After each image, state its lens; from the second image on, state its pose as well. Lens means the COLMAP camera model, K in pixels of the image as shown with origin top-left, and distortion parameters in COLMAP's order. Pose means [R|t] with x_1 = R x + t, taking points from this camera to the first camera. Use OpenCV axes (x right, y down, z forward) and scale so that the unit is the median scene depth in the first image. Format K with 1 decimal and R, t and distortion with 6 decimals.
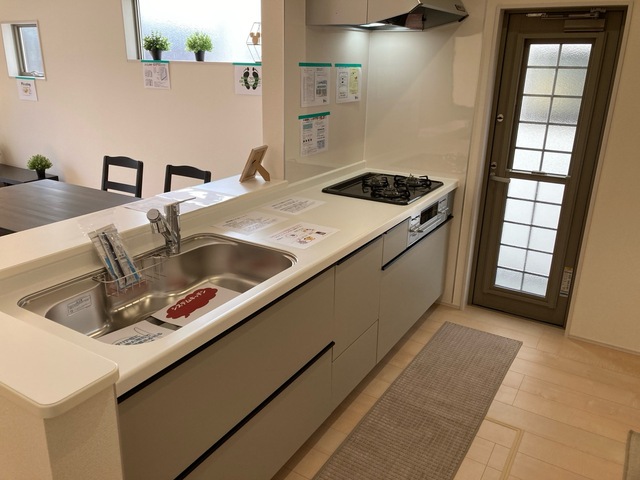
lens RADIAL K [[522.7, 0, 317.2], [0, 522.7, 234.9], [0, 0, 1]] dist [0.015966, 0.002001]
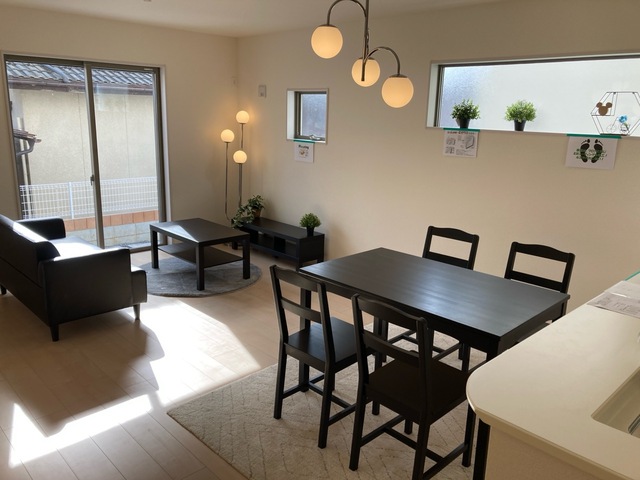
lens RADIAL K [[522.7, 0, 322.4], [0, 522.7, 245.4], [0, 0, 1]] dist [0.015966, 0.002001]
pose [[0.969095, 0.070878, -0.236287, -0.327054], [-0.089578, 0.993562, -0.069354, -0.026513], [0.229850, 0.088376, 0.969205, 0.013877]]
